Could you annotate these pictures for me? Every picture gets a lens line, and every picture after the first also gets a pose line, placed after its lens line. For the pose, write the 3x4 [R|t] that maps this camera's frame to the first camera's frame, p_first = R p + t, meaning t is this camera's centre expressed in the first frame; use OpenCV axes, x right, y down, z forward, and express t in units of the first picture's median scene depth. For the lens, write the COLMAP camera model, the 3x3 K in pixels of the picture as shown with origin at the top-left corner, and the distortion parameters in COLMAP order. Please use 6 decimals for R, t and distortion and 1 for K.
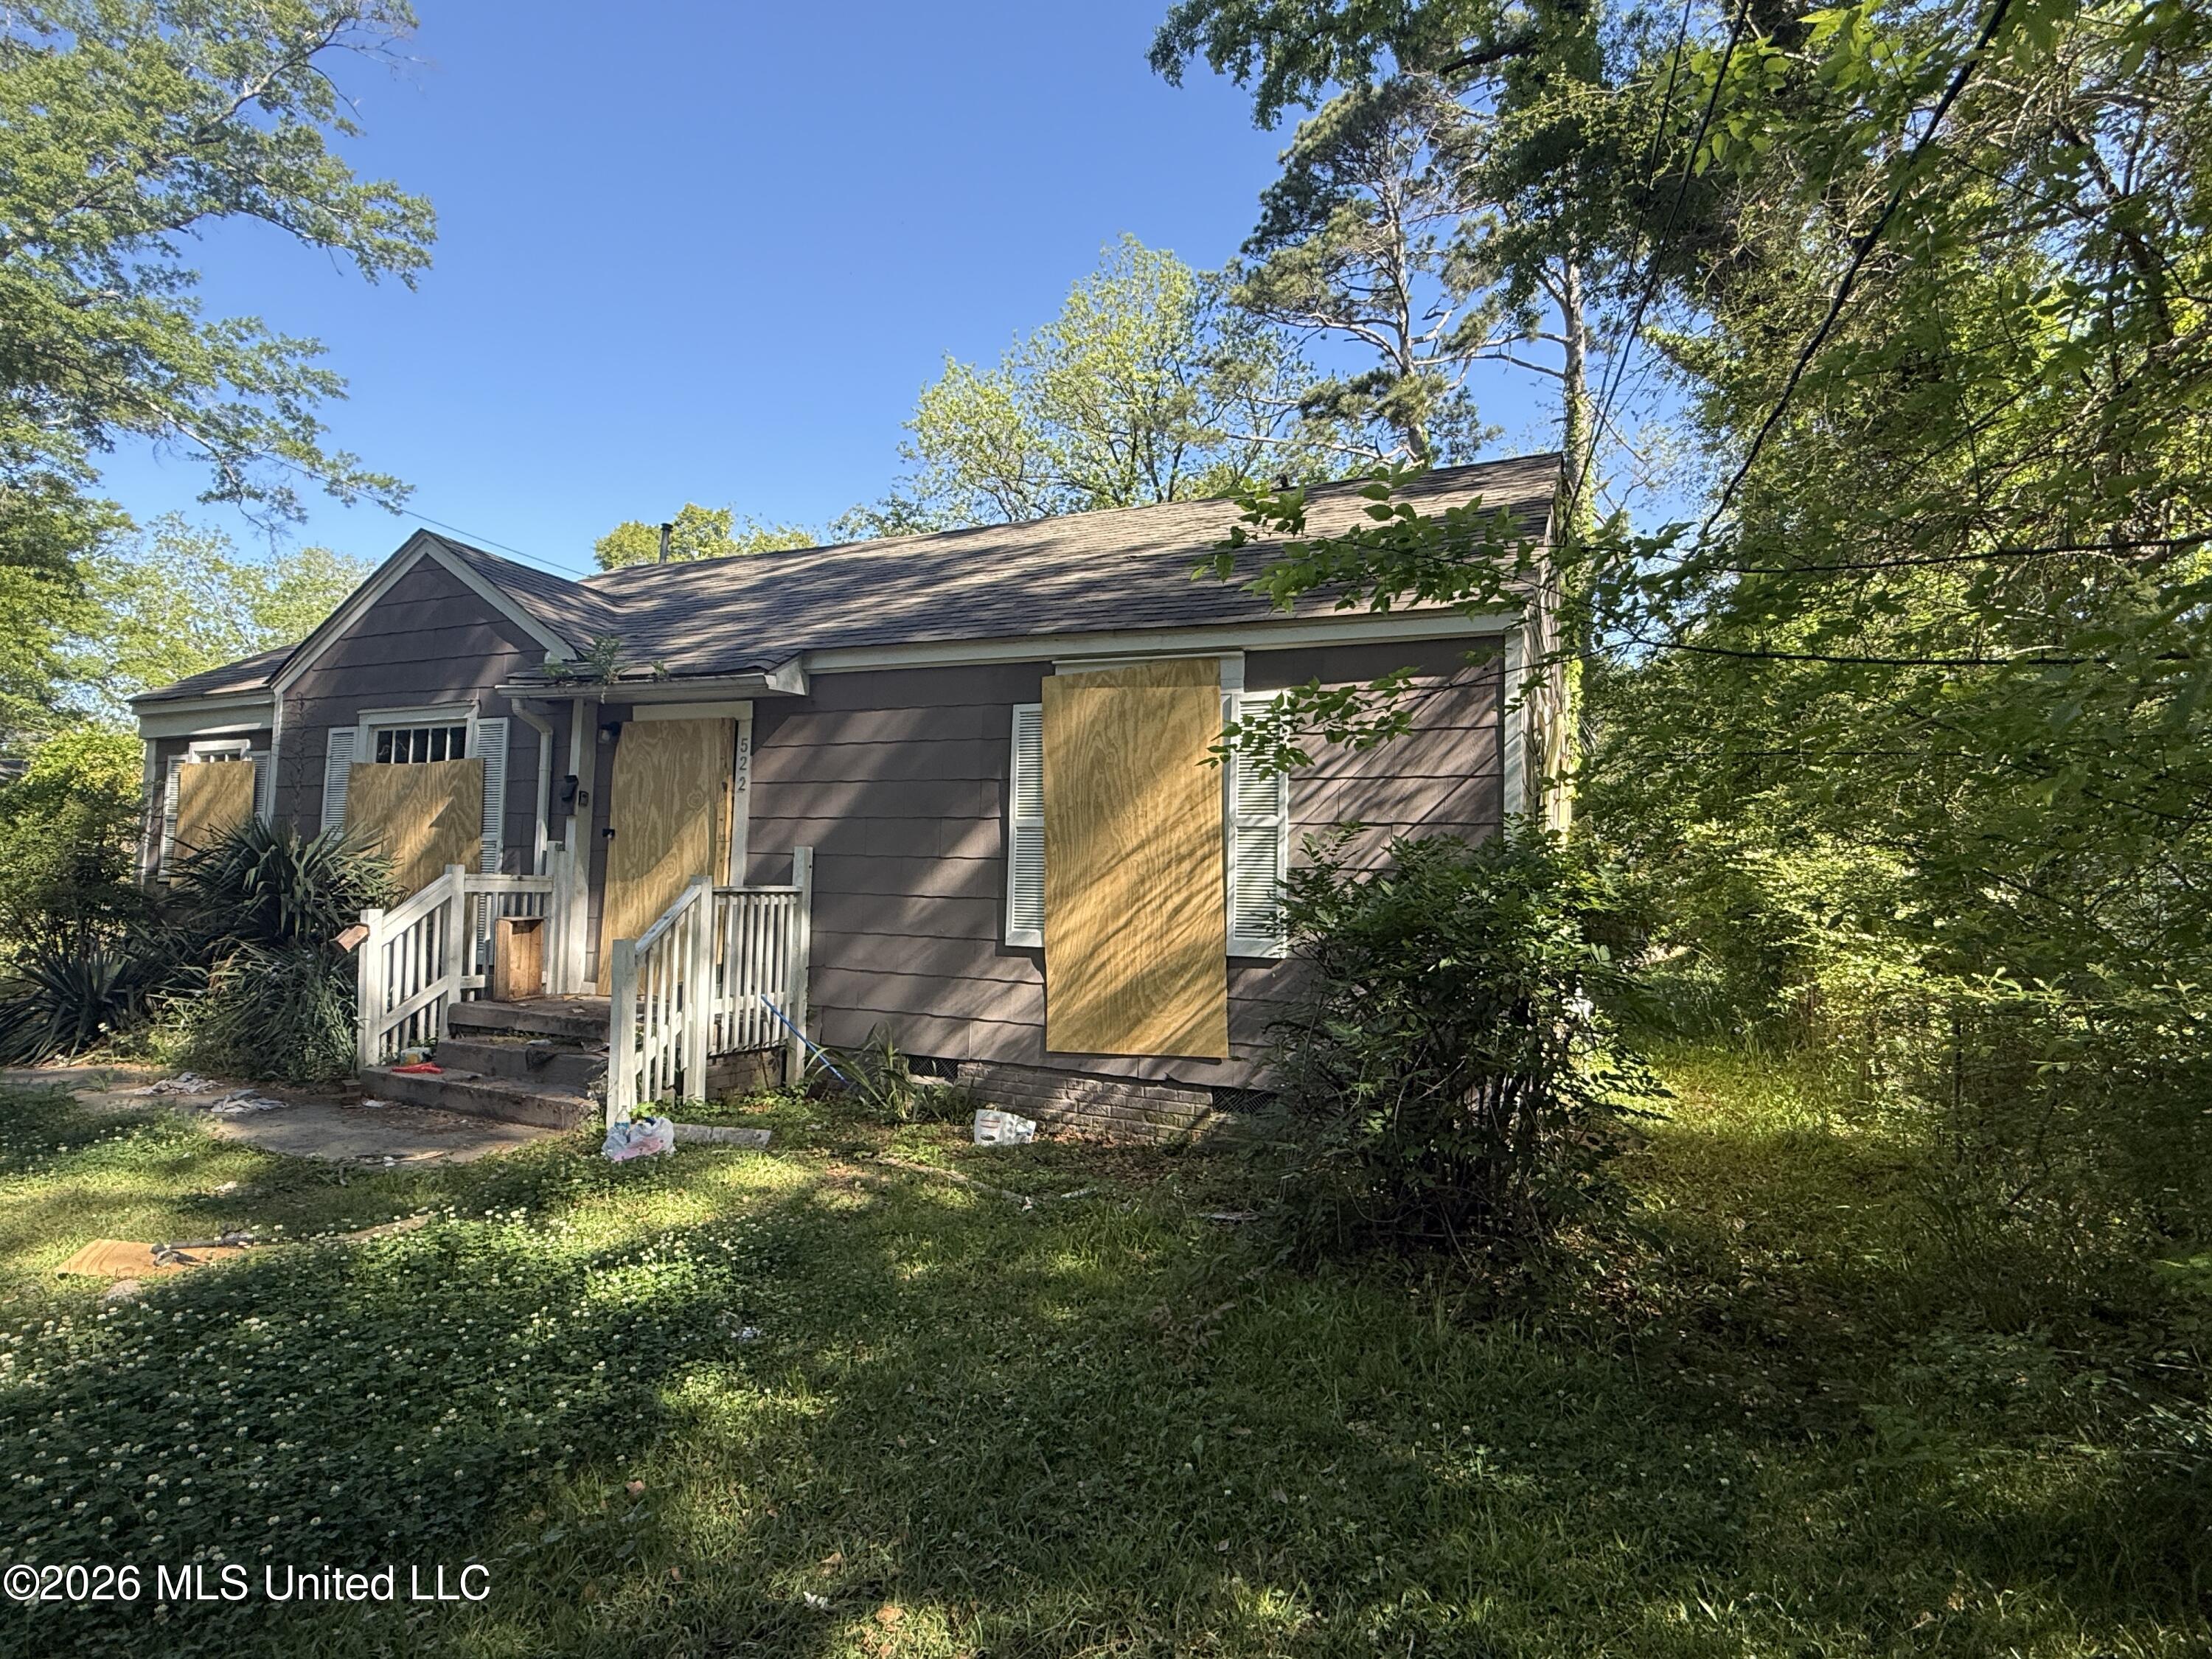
lens RADIAL K [[1165.3, 0, 1106.0], [0, 1165.3, 829.5], [0, 0, 1]] dist [-0.003056, 0.001523]
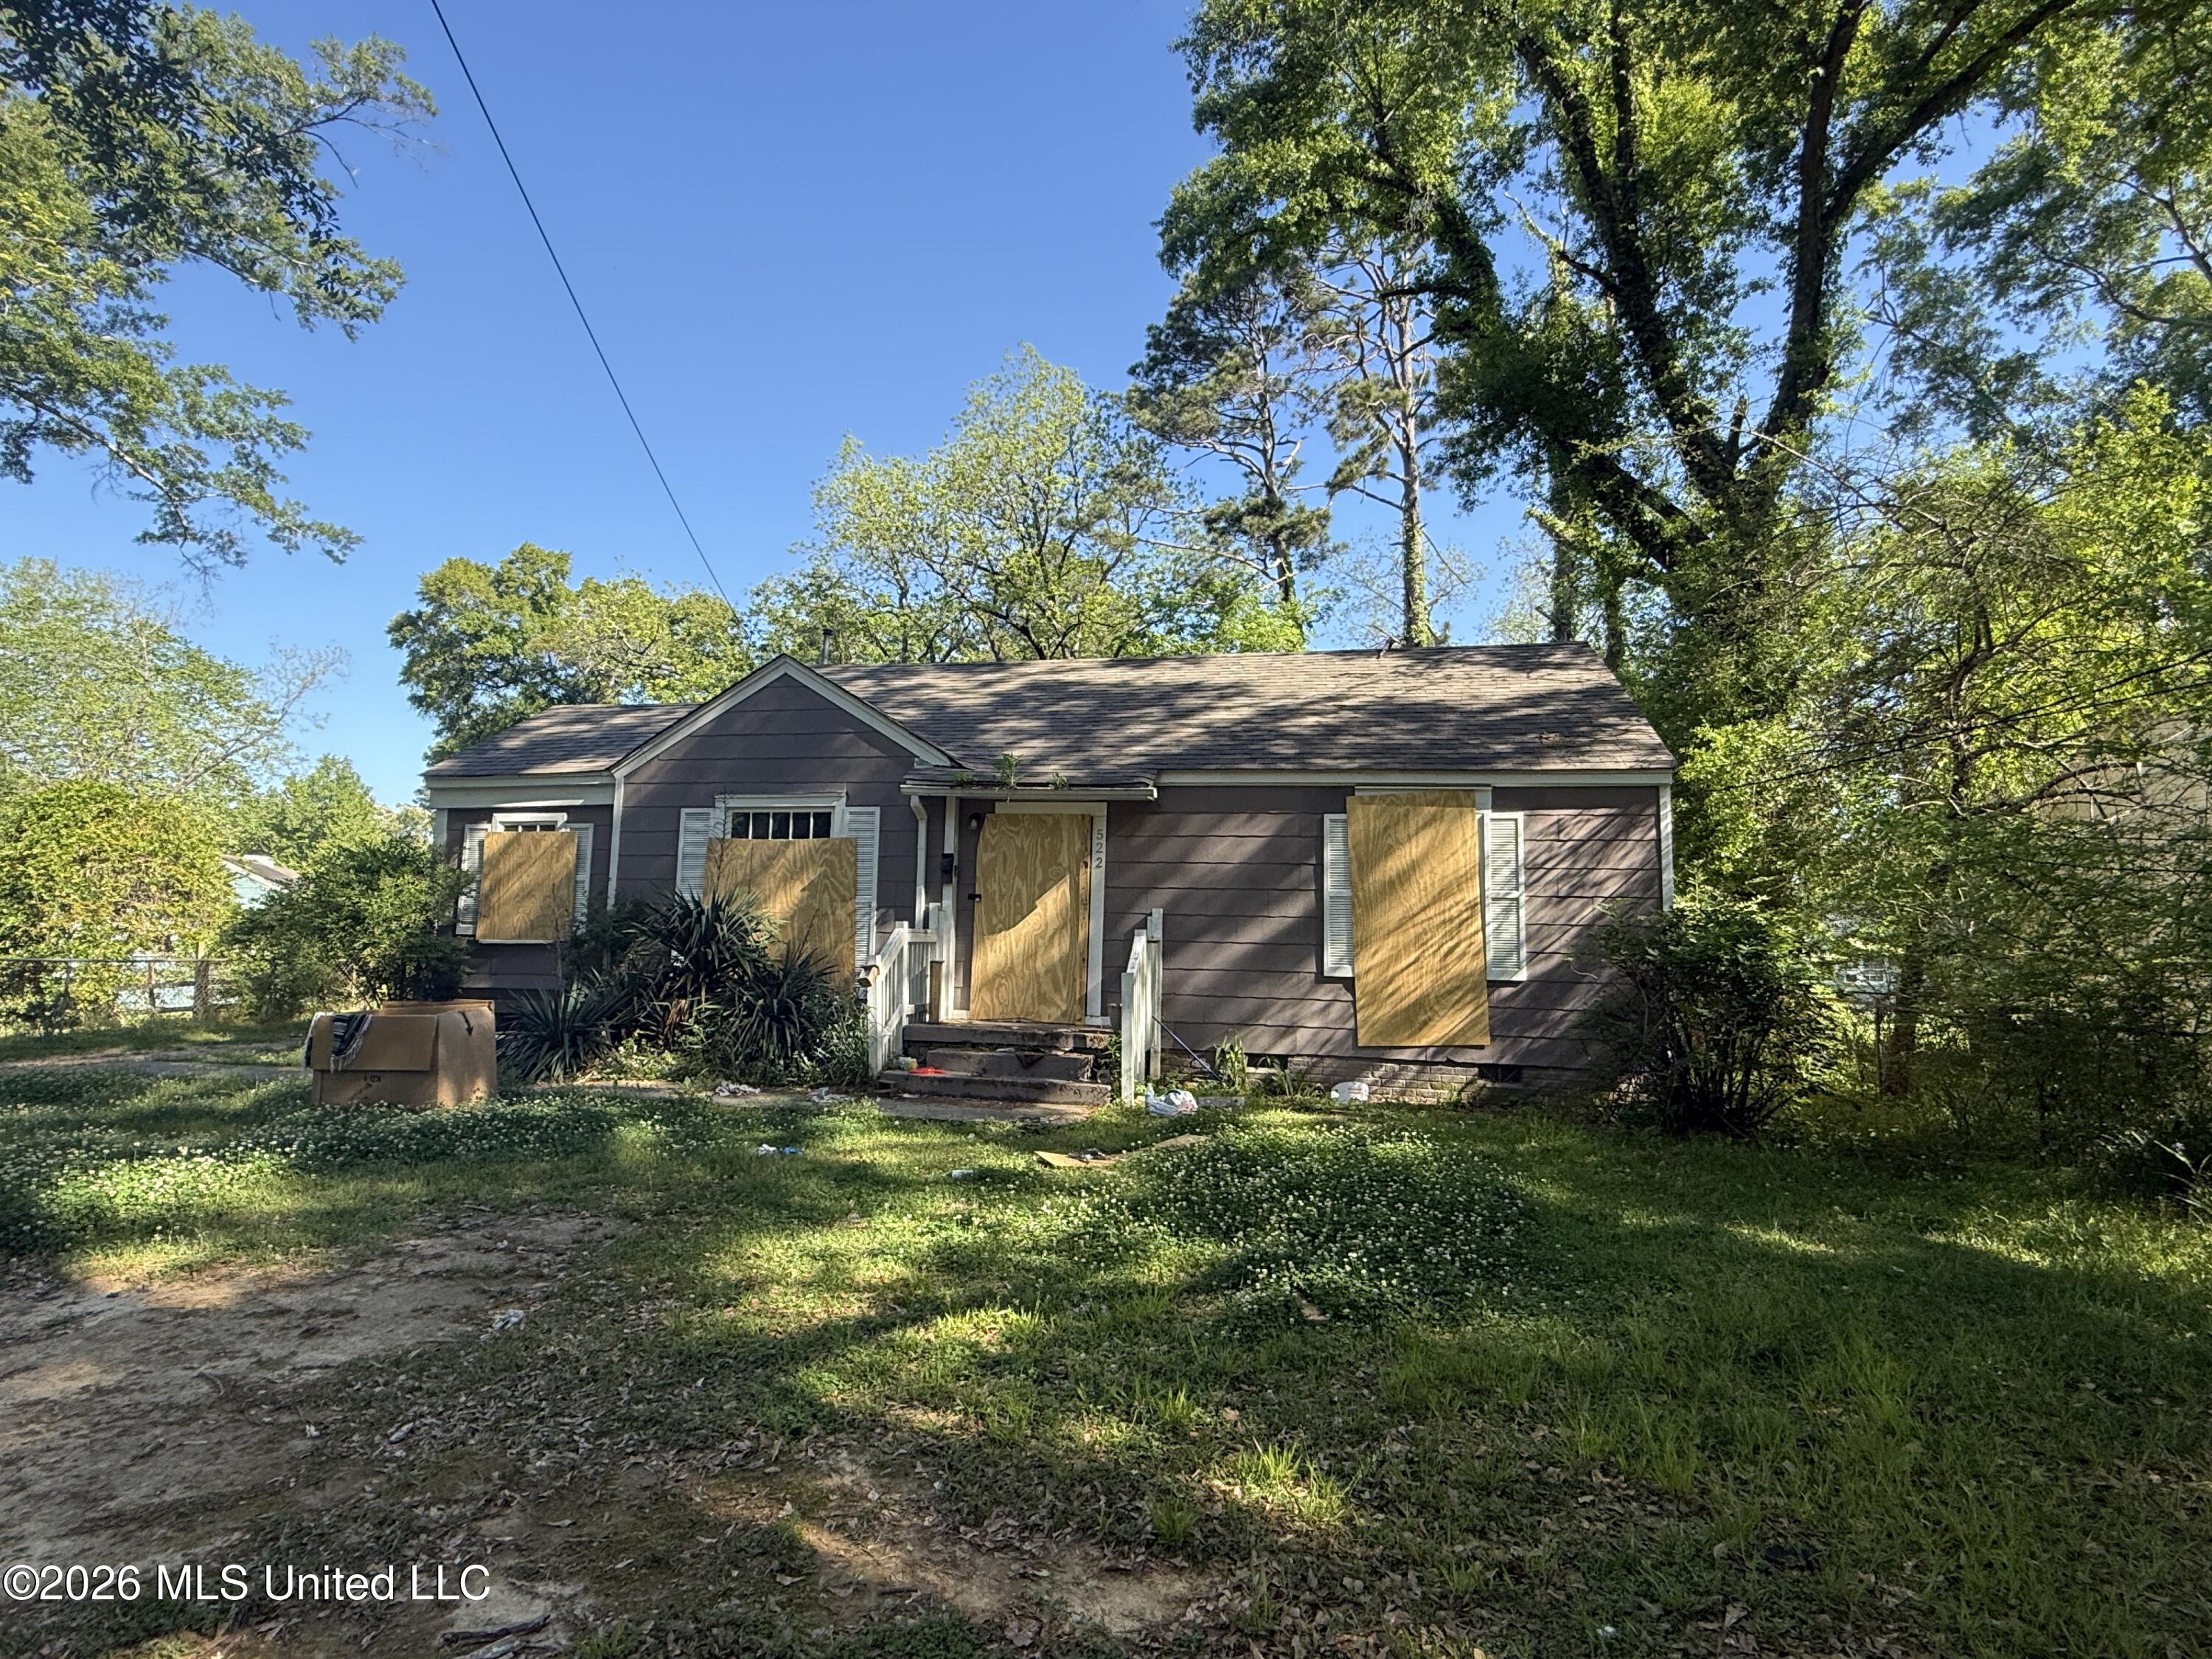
lens RADIAL K [[1165.3, 0, 1106.0], [0, 1165.3, 829.5], [0, 0, 1]] dist [-0.003056, 0.001523]
pose [[0.976116, 0.016097, 0.216654, -0.532949], [-0.007195, 0.999099, -0.041818, -0.018117], [-0.217132, 0.039260, 0.975352, -0.310350]]
